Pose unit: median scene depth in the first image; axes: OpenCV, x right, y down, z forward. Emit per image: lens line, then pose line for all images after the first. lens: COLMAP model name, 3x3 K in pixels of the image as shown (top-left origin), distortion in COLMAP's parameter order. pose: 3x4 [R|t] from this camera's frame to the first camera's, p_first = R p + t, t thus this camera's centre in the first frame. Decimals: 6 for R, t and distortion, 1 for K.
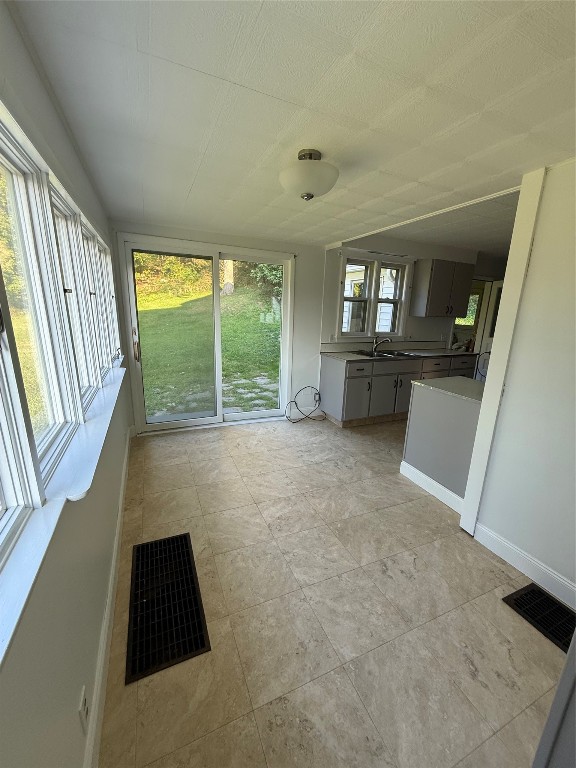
lens RADIAL K [[306.0, 0, 288.0], [0, 306.0, 384.0], [0, 0, 1]] dist [0.001175, -0.000056]
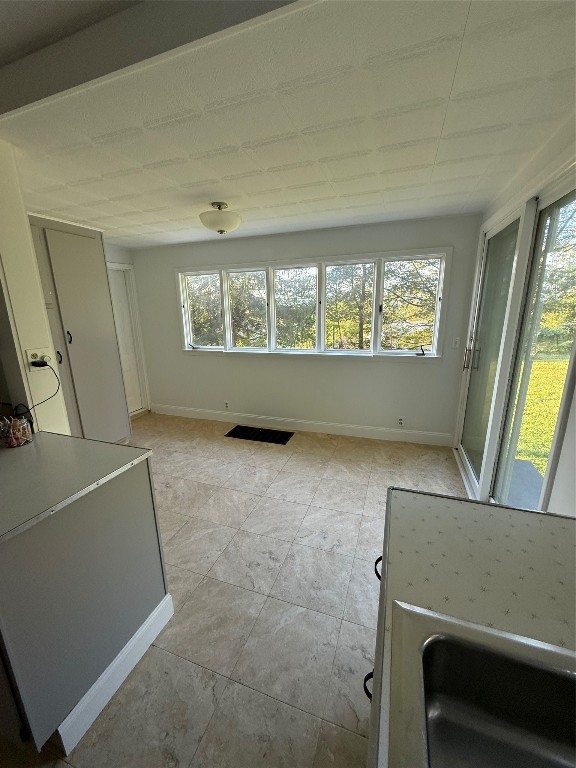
lens RADIAL K [[306.0, 0, 288.0], [0, 306.0, 384.0], [0, 0, 1]] dist [0.001175, -0.000056]
pose [[-0.696571, 0.159046, -0.699638, 0.395150], [-0.177195, 0.906783, 0.382554, -0.230401], [0.695263, 0.390448, -0.603456, 0.961772]]
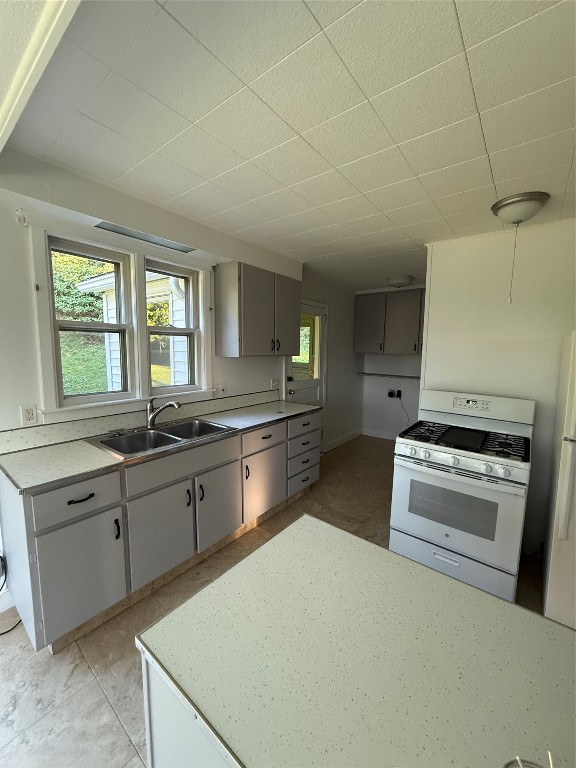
lens RADIAL K [[306.0, 0, 288.0], [0, 306.0, 384.0], [0, 0, 1]] dist [0.001175, -0.000056]
pose [[0.887763, -0.073673, 0.454367, 0.282320], [0.124691, 0.988691, -0.083316, -0.117453], [-0.443091, 0.130620, 0.886910, 0.480943]]
